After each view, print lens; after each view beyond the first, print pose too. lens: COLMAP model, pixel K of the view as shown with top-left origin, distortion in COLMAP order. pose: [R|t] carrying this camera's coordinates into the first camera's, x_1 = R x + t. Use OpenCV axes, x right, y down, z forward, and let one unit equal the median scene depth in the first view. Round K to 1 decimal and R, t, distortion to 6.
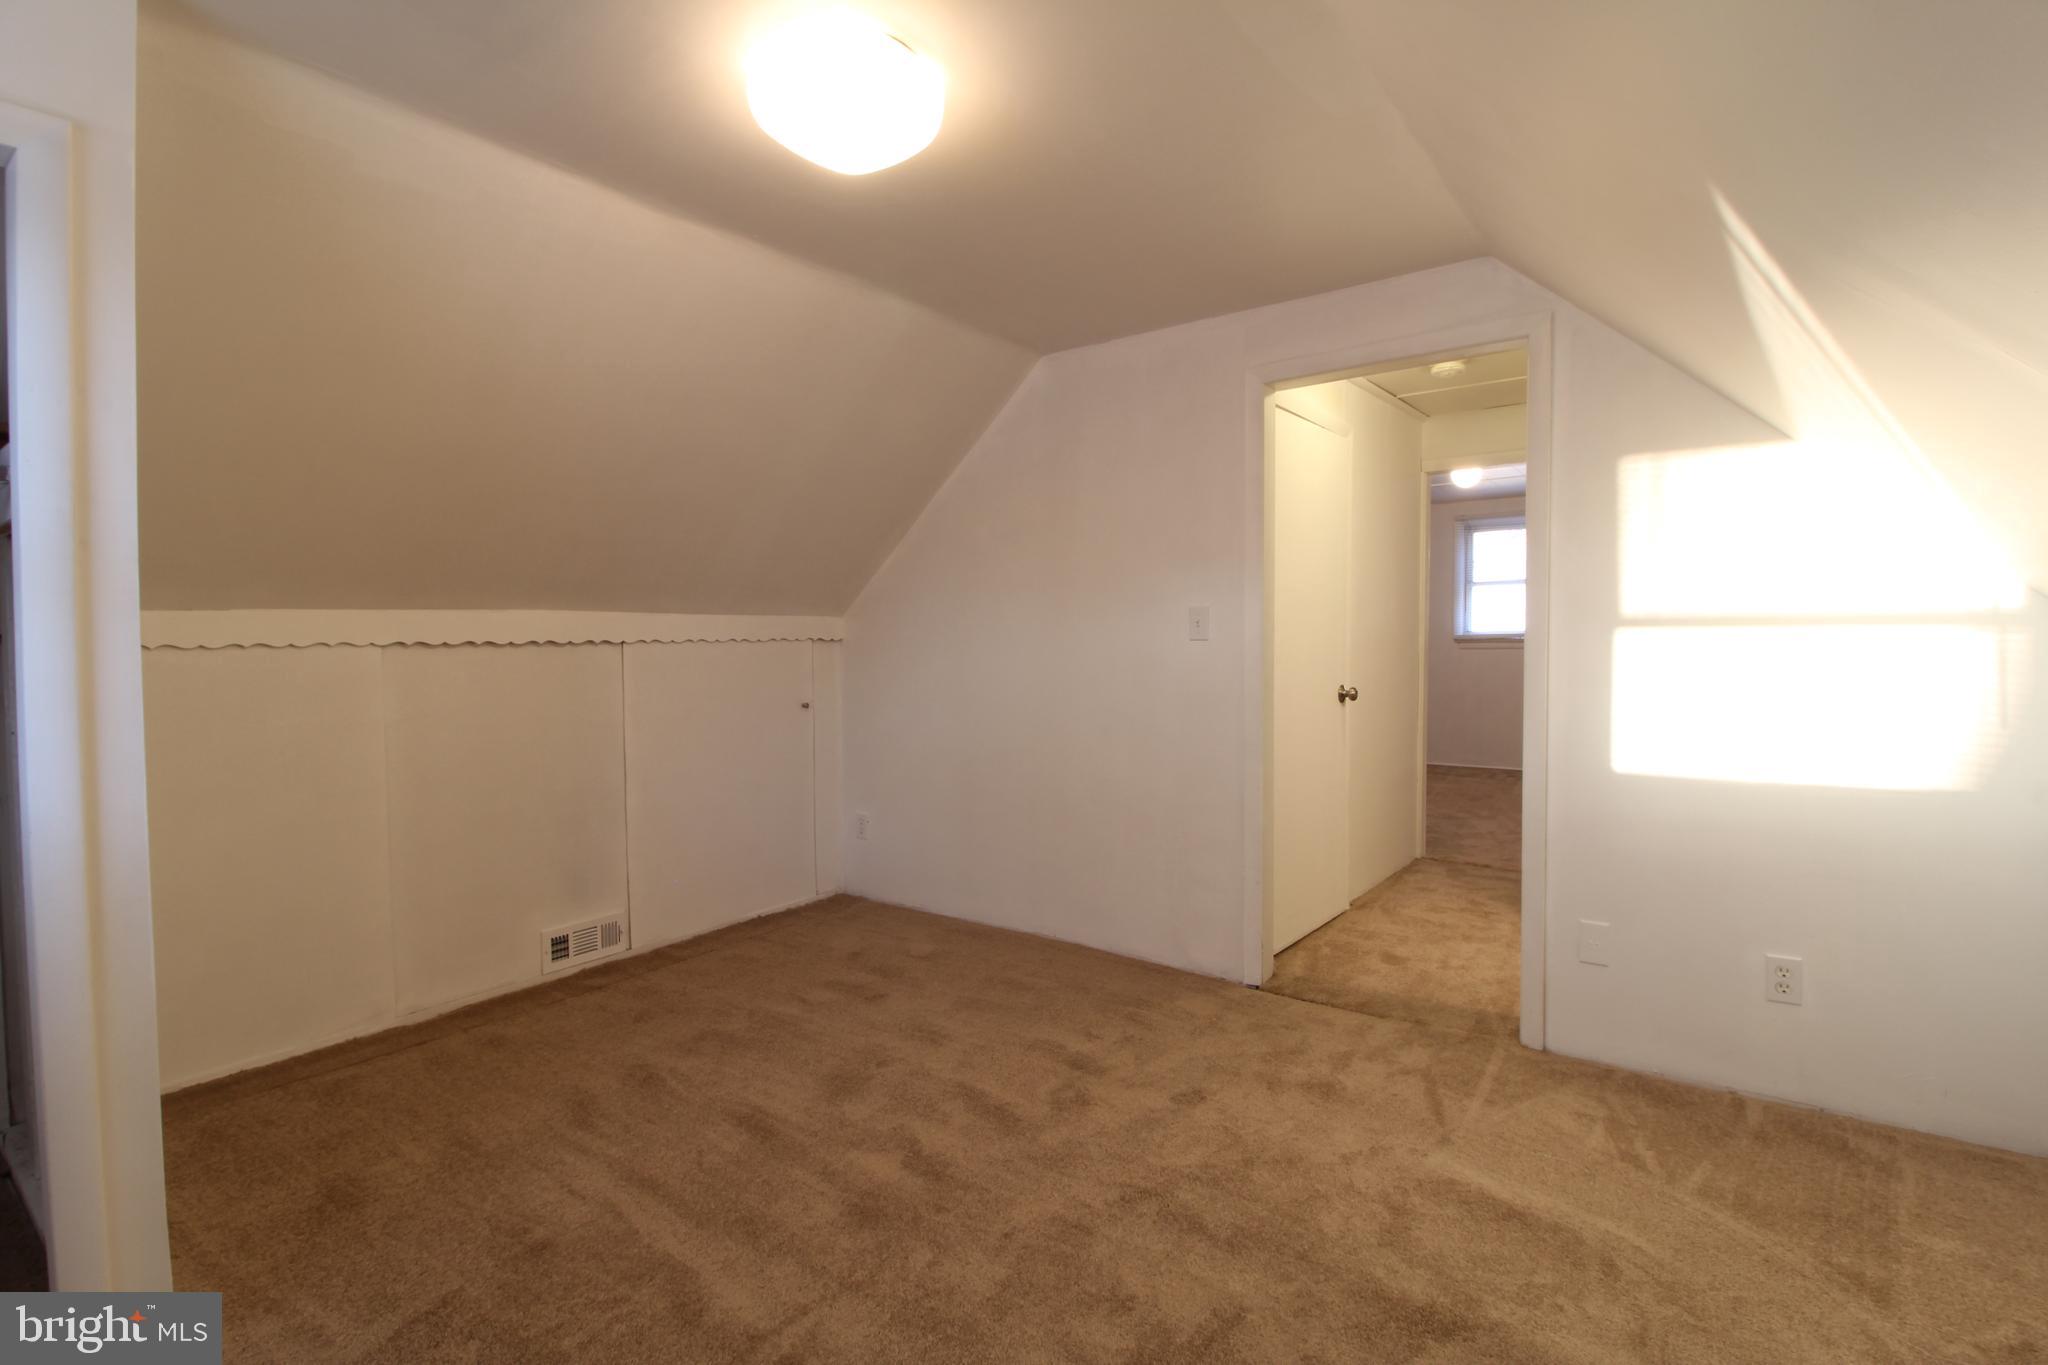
lens RADIAL K [[947.4, 0, 1031.1], [0, 947.4, 673.5], [0, 0, 1]] dist [-0.002289, -0.011600]
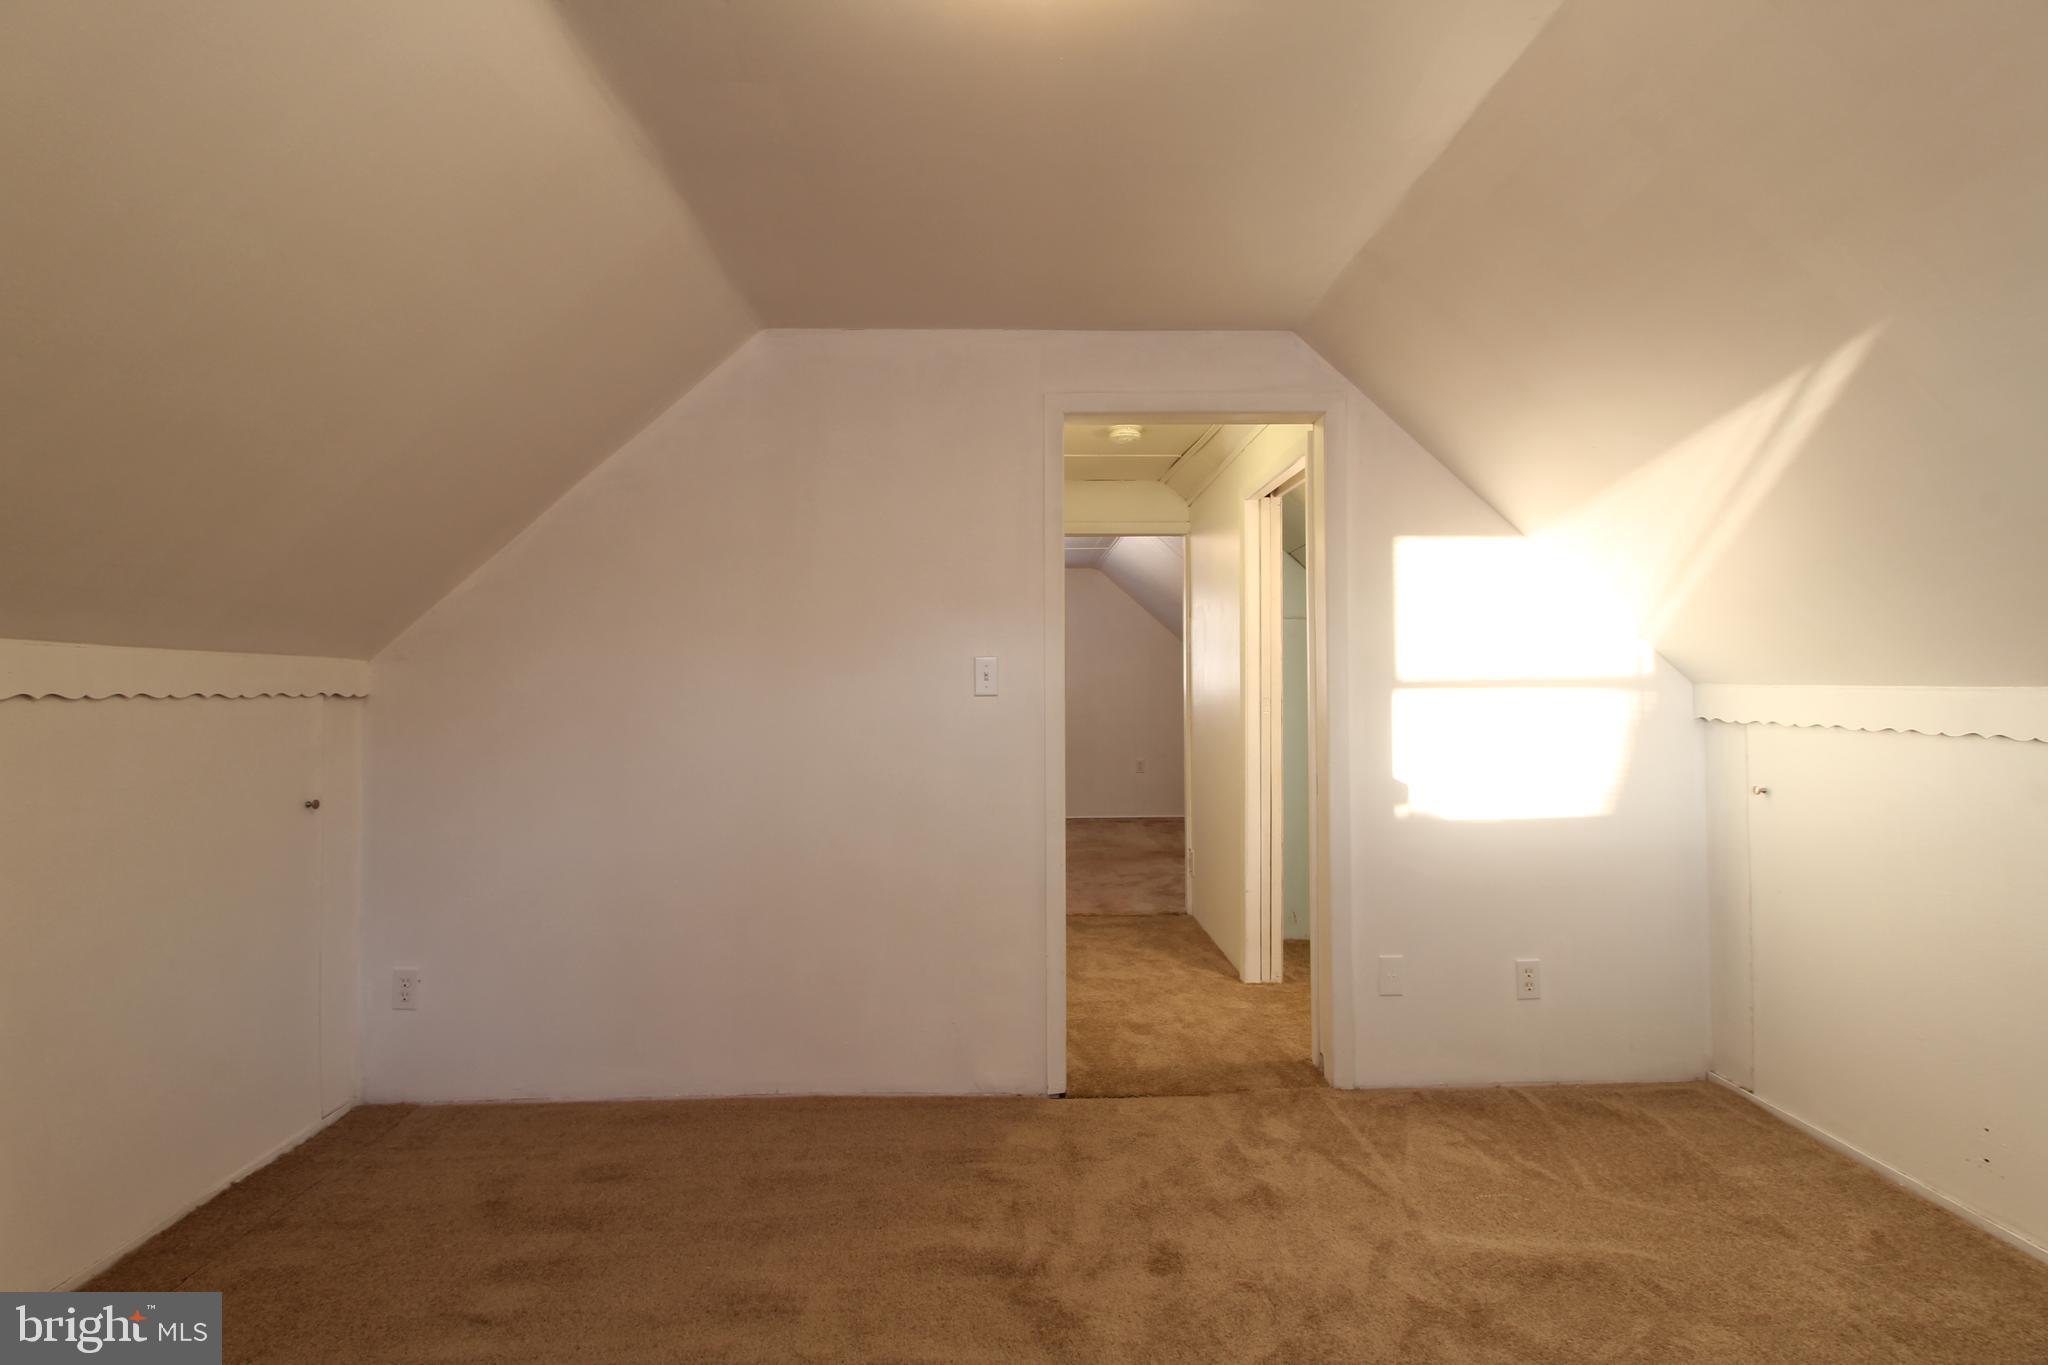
lens RADIAL K [[947.4, 0, 1032.0], [0, 947.4, 673.2], [0, 0, 1]] dist [-0.002289, -0.011600]
pose [[0.784808, 0.016132, 0.619529, -0.376729], [0.022452, 0.998265, -0.054435, -0.010507], [-0.619332, 0.056631, 0.783084, 0.360025]]
